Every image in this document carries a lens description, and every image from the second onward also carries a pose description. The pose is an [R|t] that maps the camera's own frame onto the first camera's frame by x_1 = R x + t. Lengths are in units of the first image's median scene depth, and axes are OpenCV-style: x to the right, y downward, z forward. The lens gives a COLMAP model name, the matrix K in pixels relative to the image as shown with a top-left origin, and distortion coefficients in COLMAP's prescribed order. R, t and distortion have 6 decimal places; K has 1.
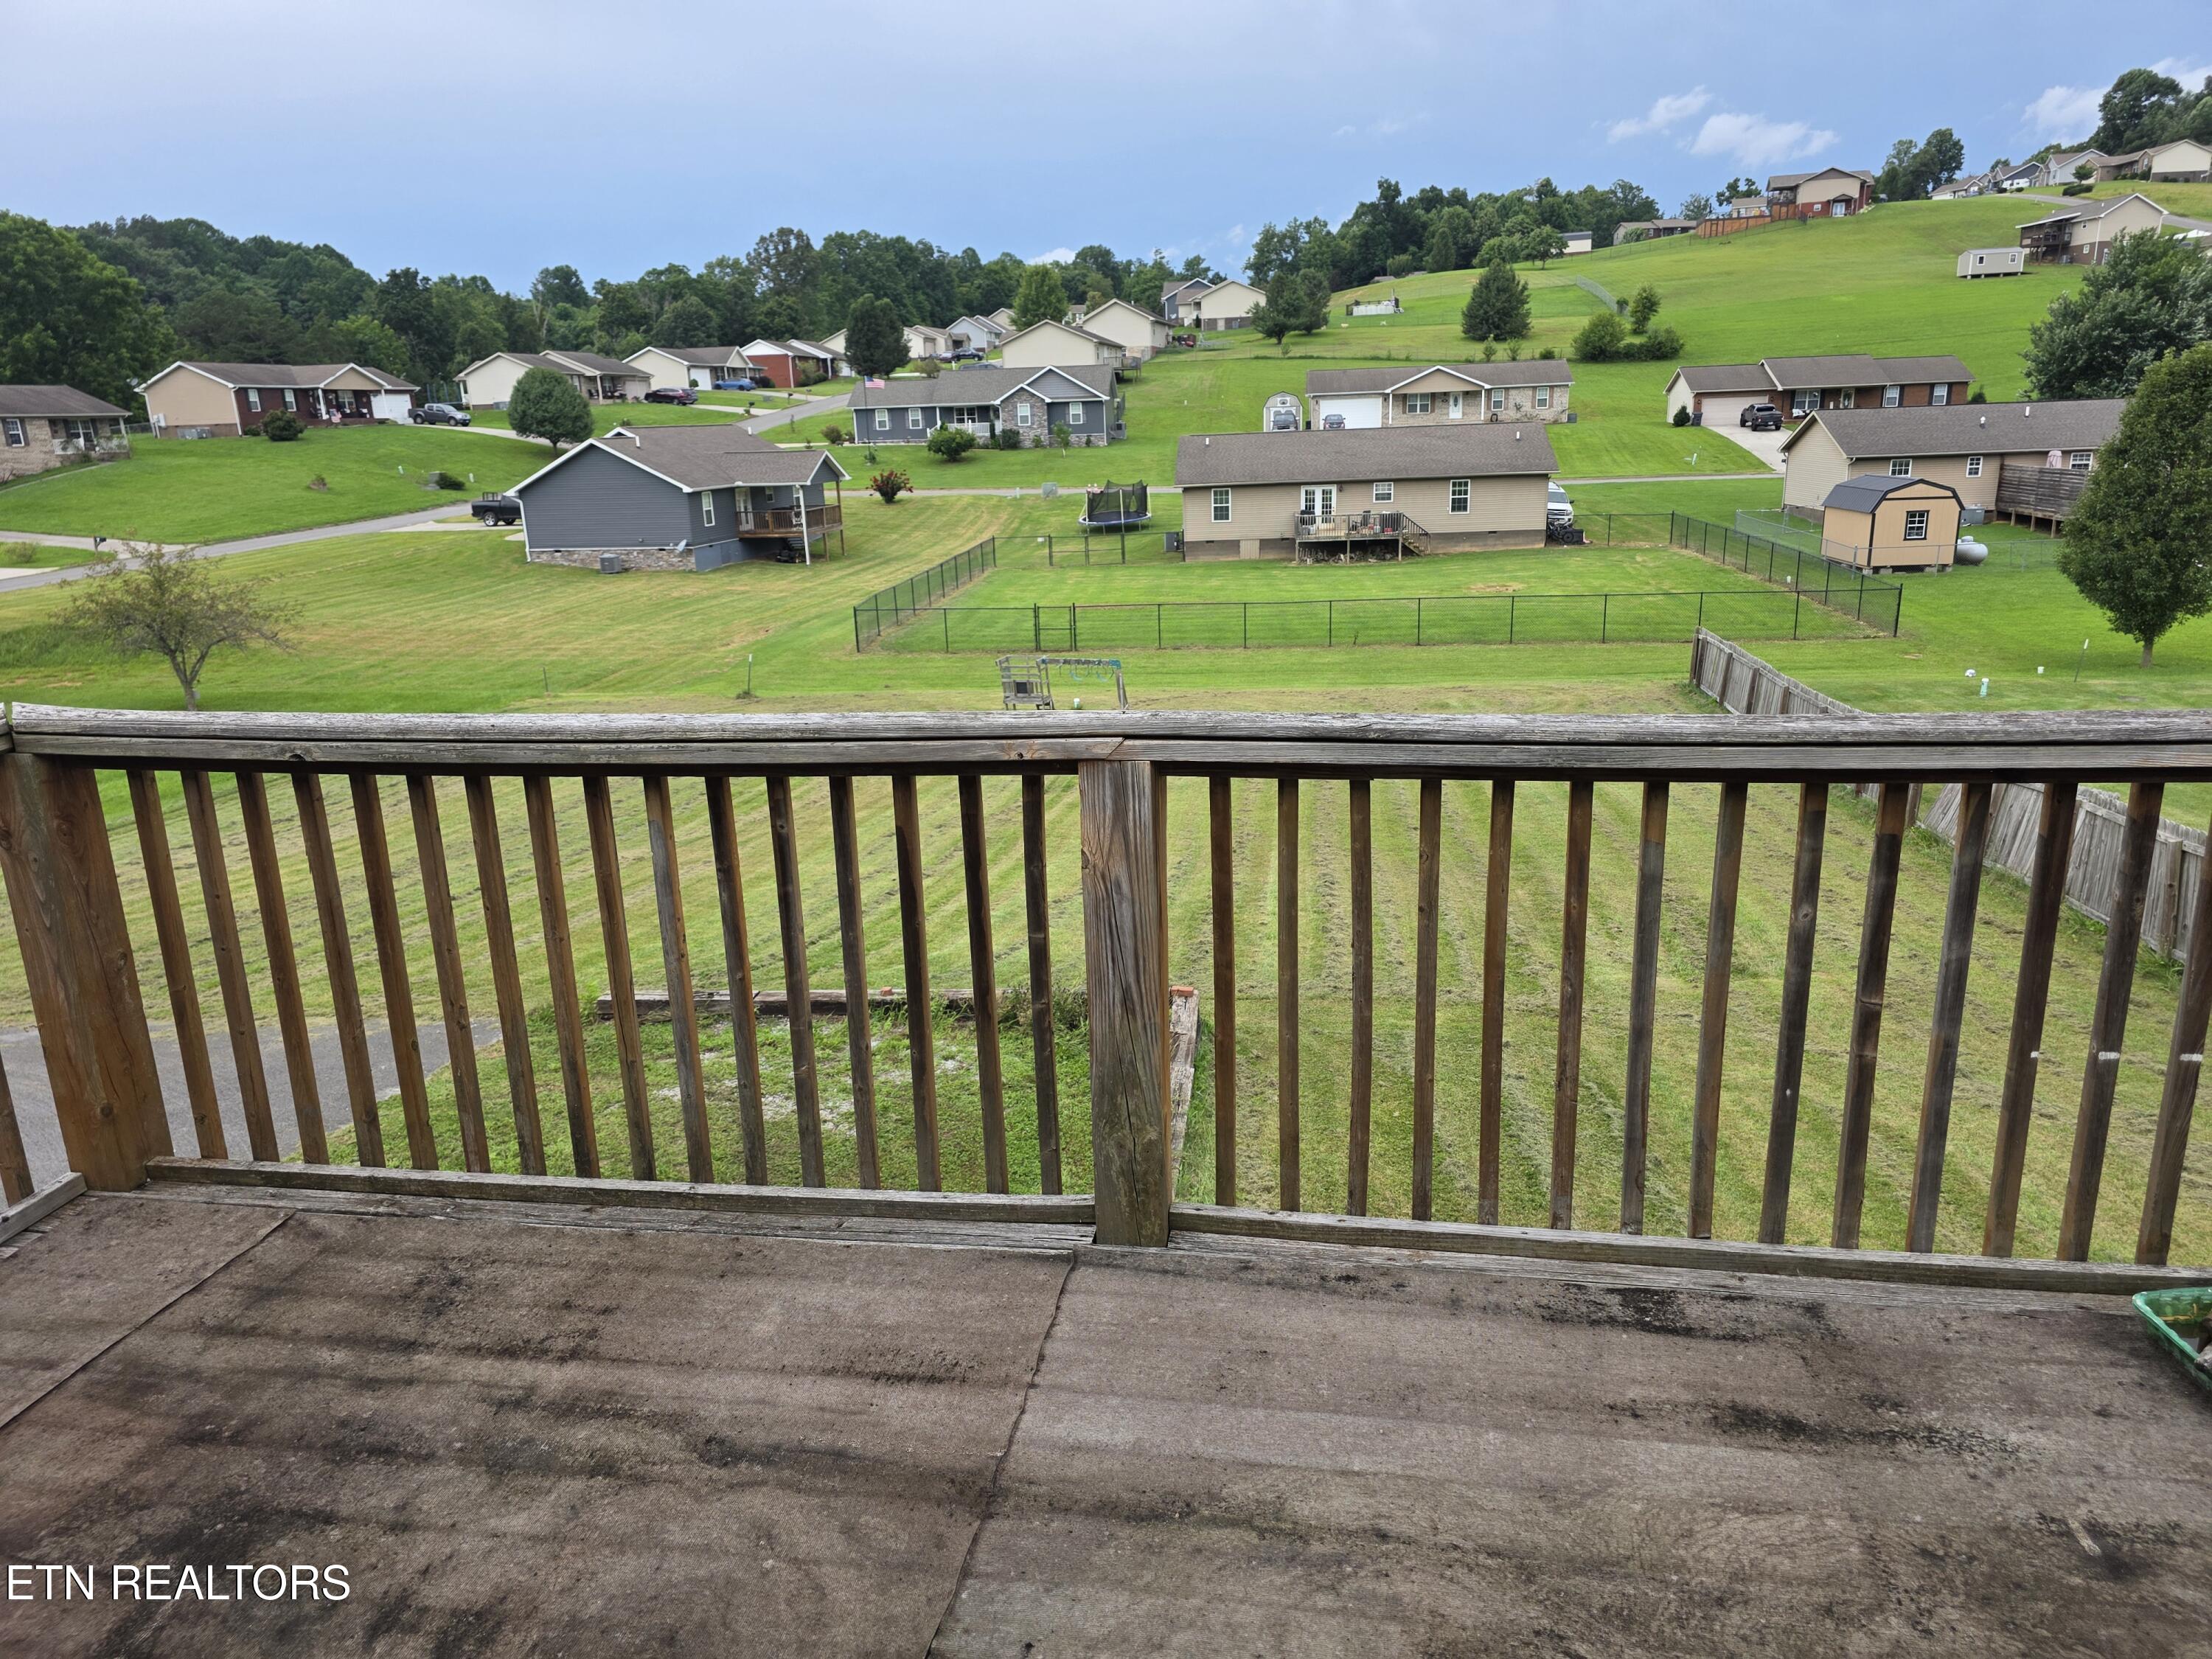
lens RADIAL K [[1480.3, 0, 1106.2], [0, 1480.3, 830.1], [0, 0, 1]] dist [-0.011932, -0.001506]
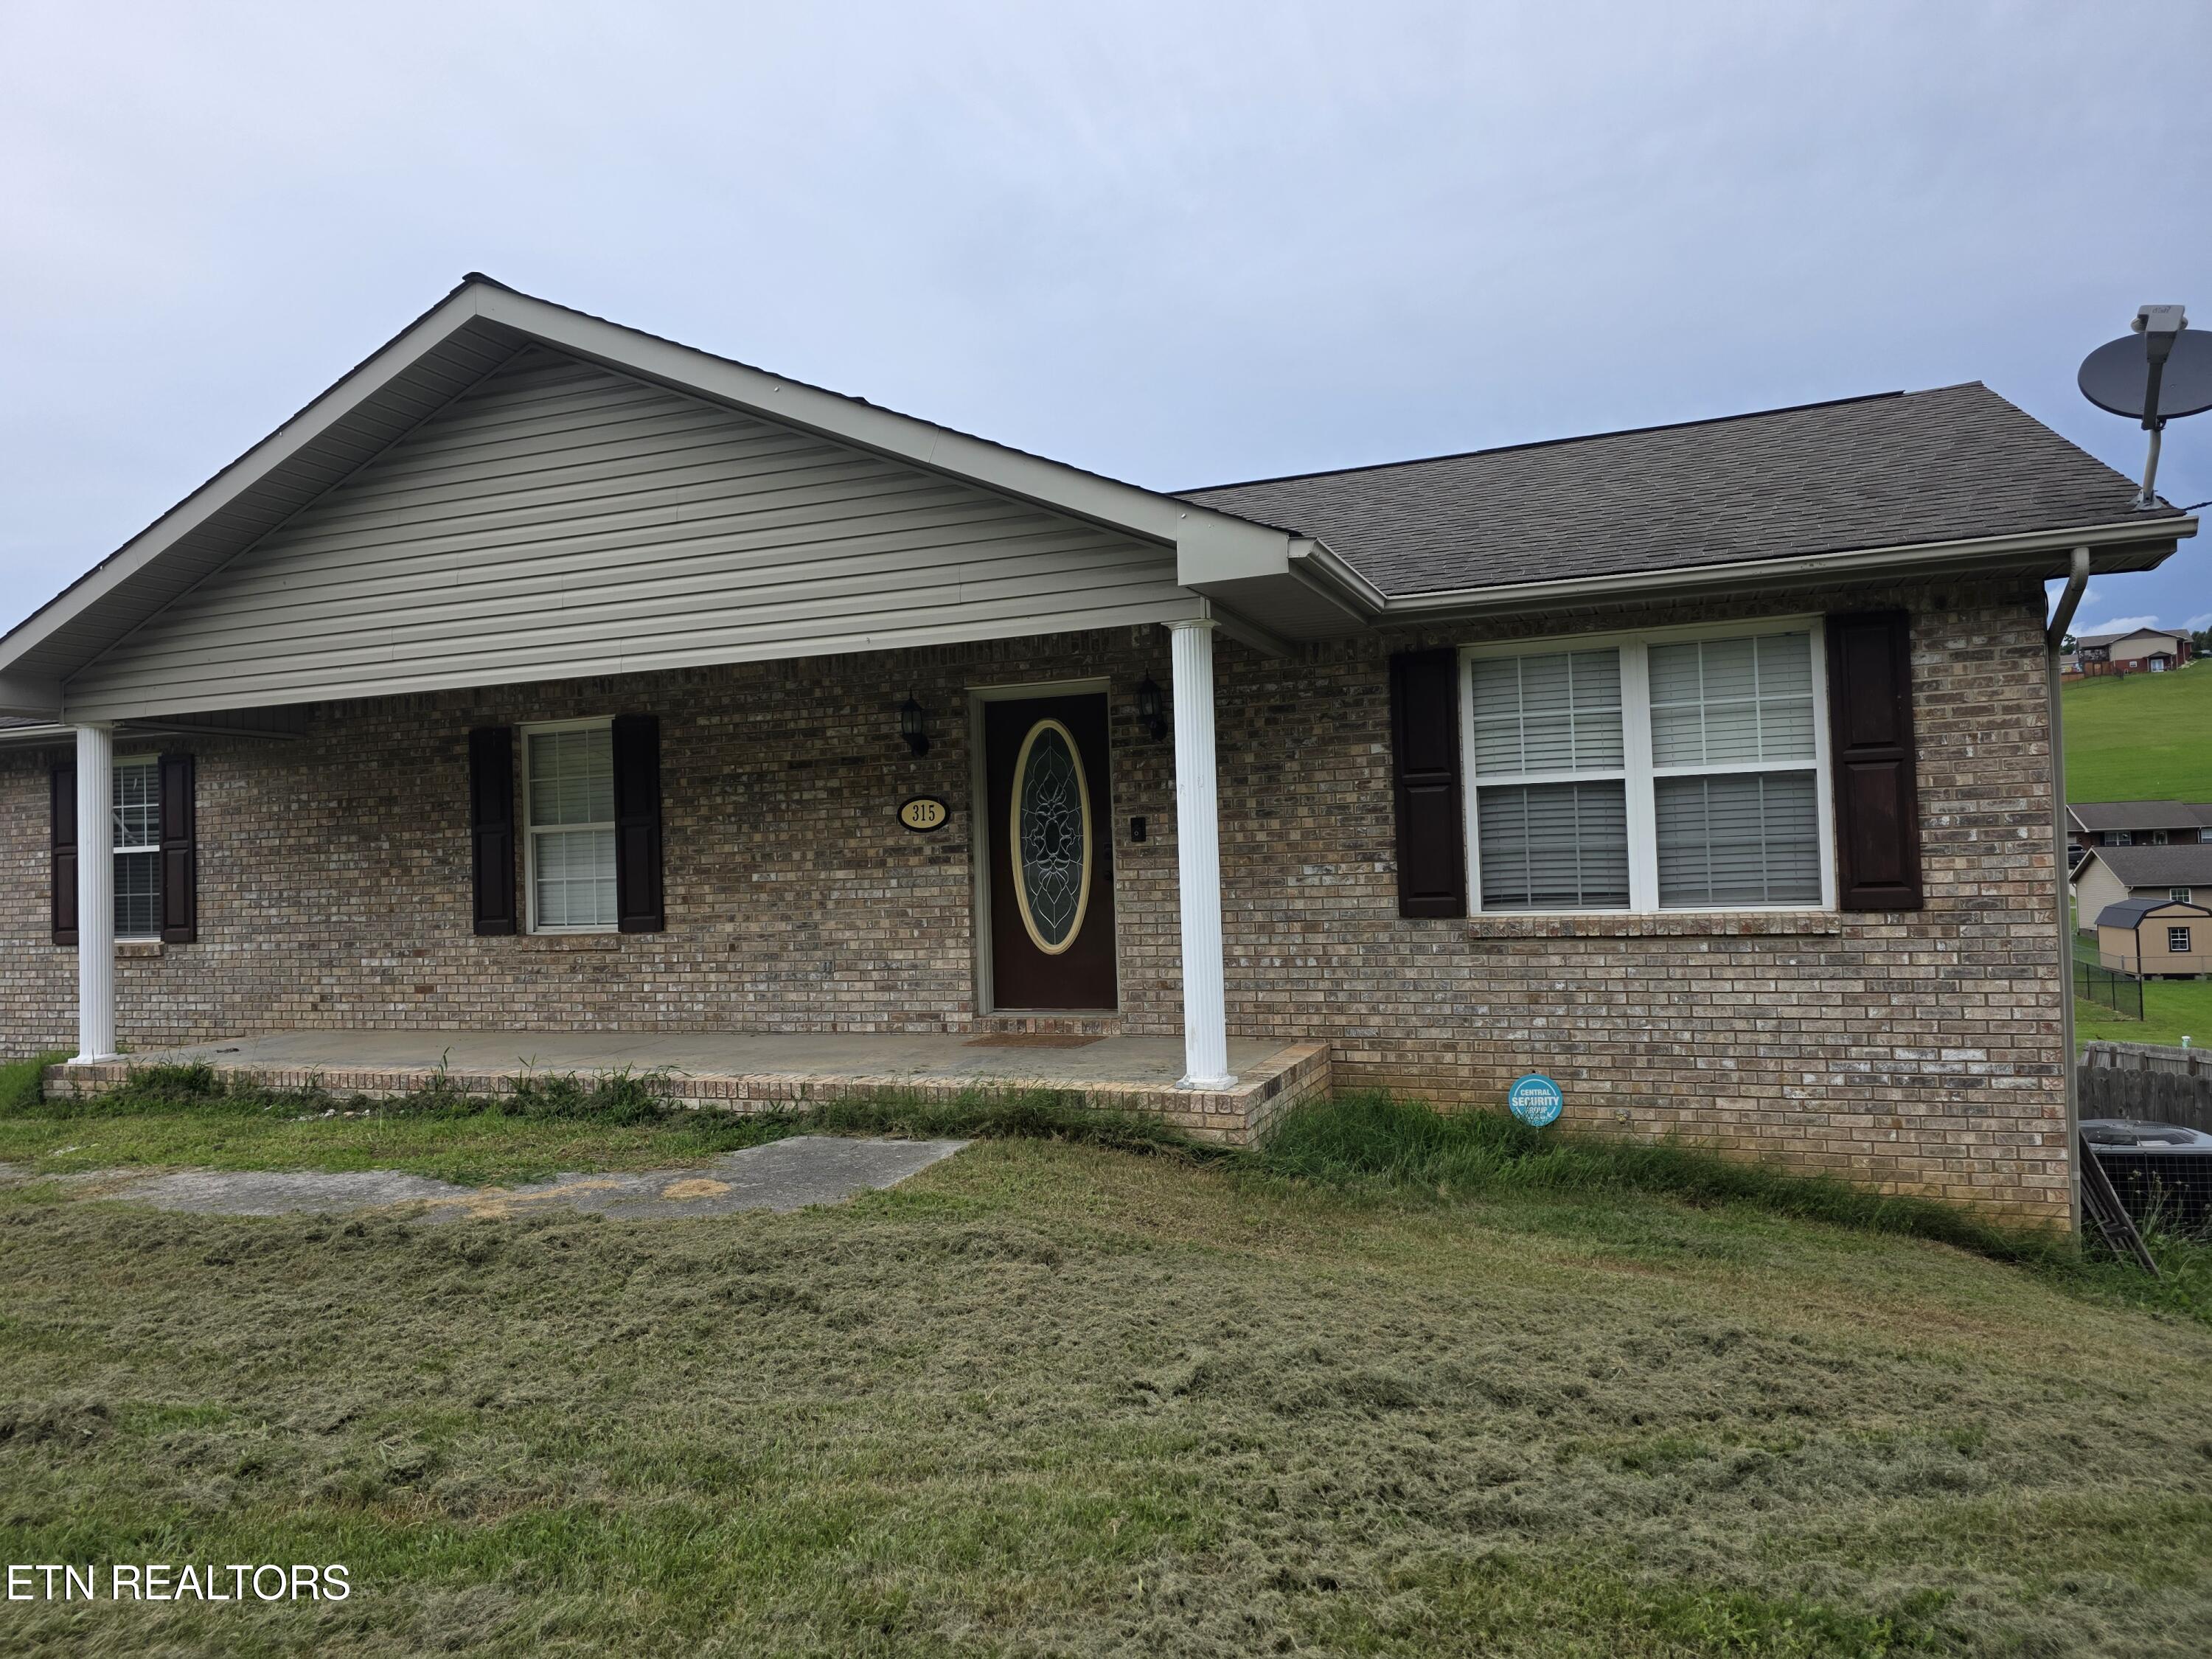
lens RADIAL K [[1480.3, 0, 1100.0], [0, 1480.3, 830.4], [0, 0, 1]] dist [-0.011932, -0.001506]
pose [[0.979143, 0.012493, -0.202786, -0.041670], [-0.069528, 0.958447, -0.276668, 0.071656], [0.190903, 0.284997, 0.939326, -0.220677]]
